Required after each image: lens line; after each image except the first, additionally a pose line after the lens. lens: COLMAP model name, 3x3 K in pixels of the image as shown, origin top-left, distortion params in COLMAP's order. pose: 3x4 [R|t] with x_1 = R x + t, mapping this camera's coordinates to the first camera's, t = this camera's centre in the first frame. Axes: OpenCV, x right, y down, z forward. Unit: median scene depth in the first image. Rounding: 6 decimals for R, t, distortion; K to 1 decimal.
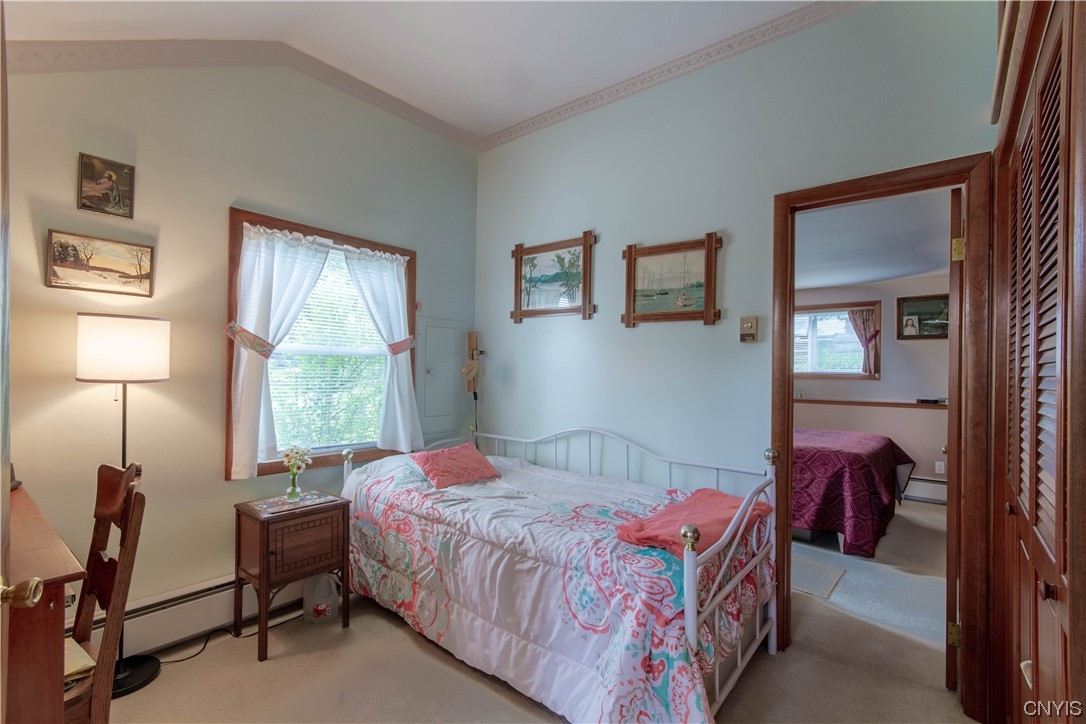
lens RADIAL K [[498.9, 0, 542.9], [0, 498.9, 369.8], [0, 0, 1]] dist [0.000192, 0.000608]
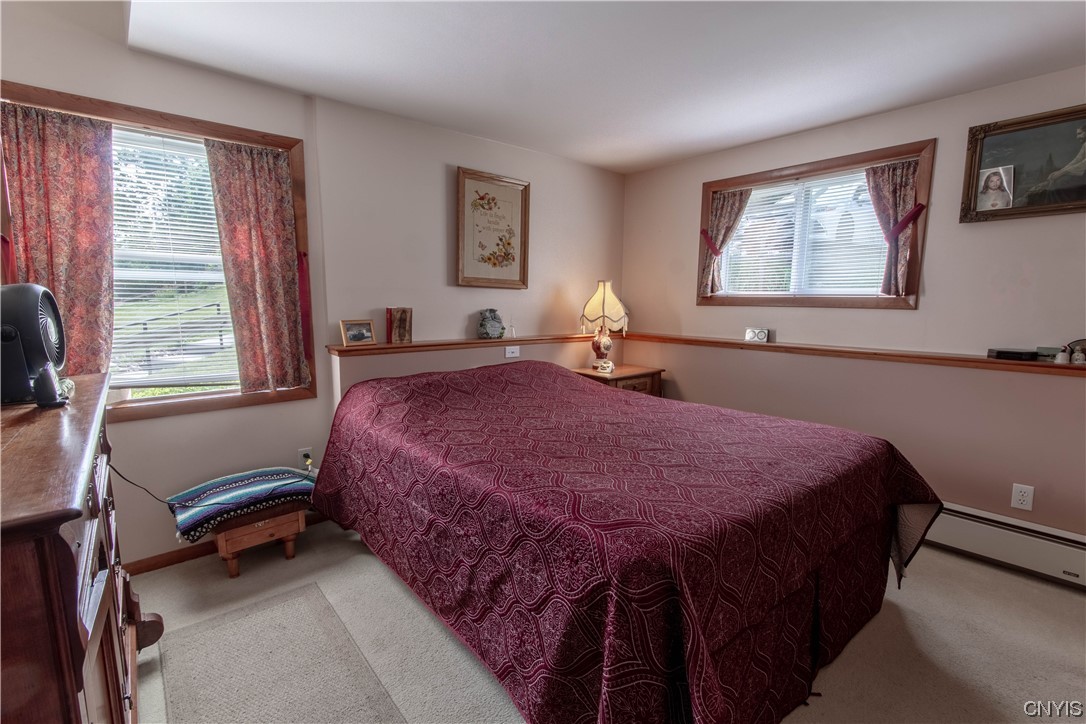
lens RADIAL K [[498.9, 0, 542.9], [0, 498.9, 369.8], [0, 0, 1]] dist [0.000192, 0.000608]
pose [[0.985831, 0.012055, -0.167309, 0.402473], [0.011543, 0.990174, 0.139362, 0.007564], [0.167345, -0.139319, 0.976005, 0.455932]]
